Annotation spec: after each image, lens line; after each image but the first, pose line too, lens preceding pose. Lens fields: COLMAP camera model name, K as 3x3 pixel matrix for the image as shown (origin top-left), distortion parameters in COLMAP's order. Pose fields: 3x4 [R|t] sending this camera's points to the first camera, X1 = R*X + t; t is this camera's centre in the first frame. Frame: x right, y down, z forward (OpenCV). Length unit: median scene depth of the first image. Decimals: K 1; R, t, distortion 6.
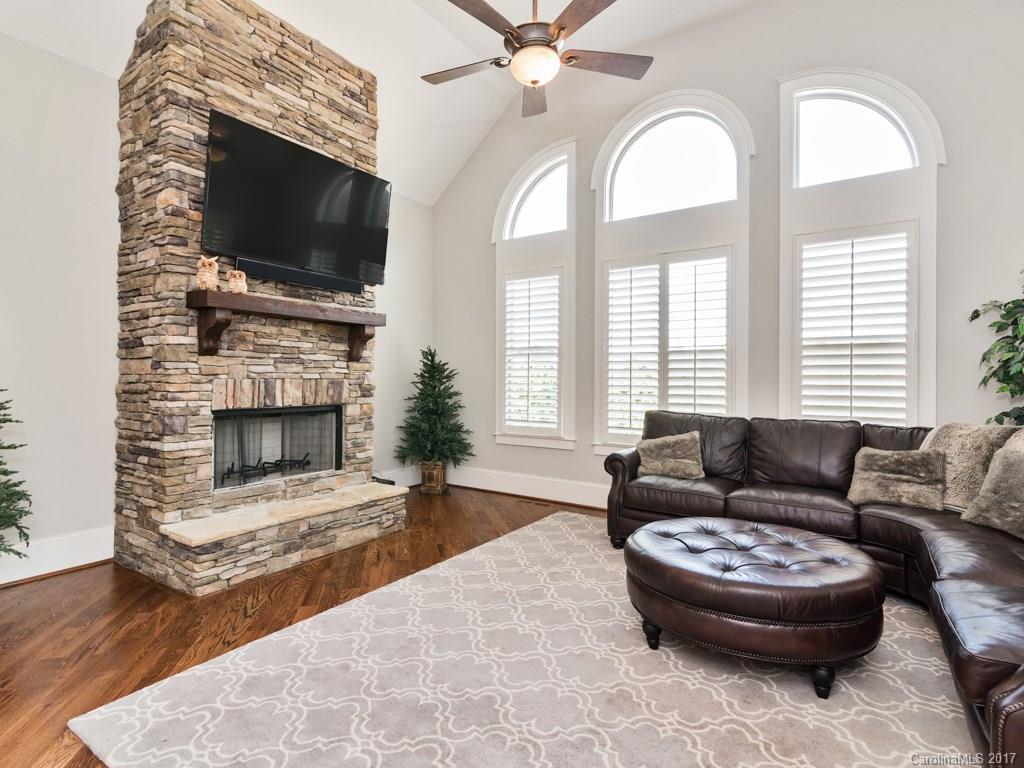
lens RADIAL K [[499.3, 0, 513.2], [0, 499.3, 378.5], [0, 0, 1]] dist [0.003416, 0.000348]
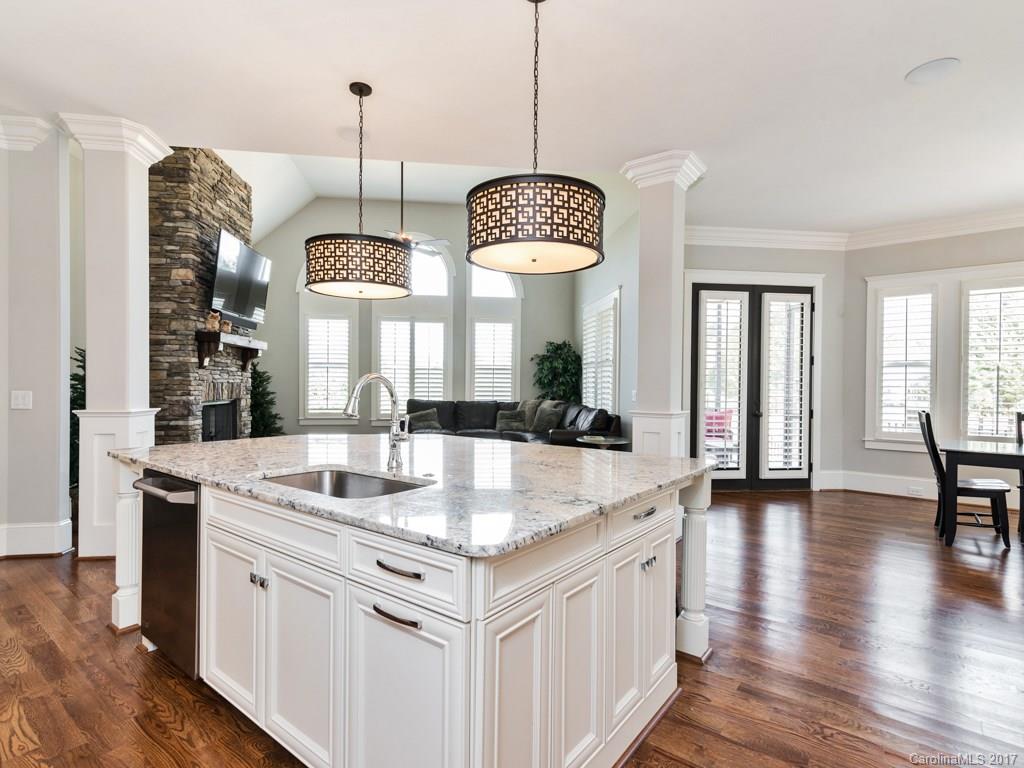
lens RADIAL K [[529.5, 0, 511.3], [0, 529.5, 386.0], [0, 0, 1]] dist [0.001324, -0.000430]
pose [[0.744131, -0.002434, 0.668029, -0.878817], [-0.003808, 0.999962, 0.007886, -0.005812], [-0.668023, -0.008412, 0.744093, -0.863903]]
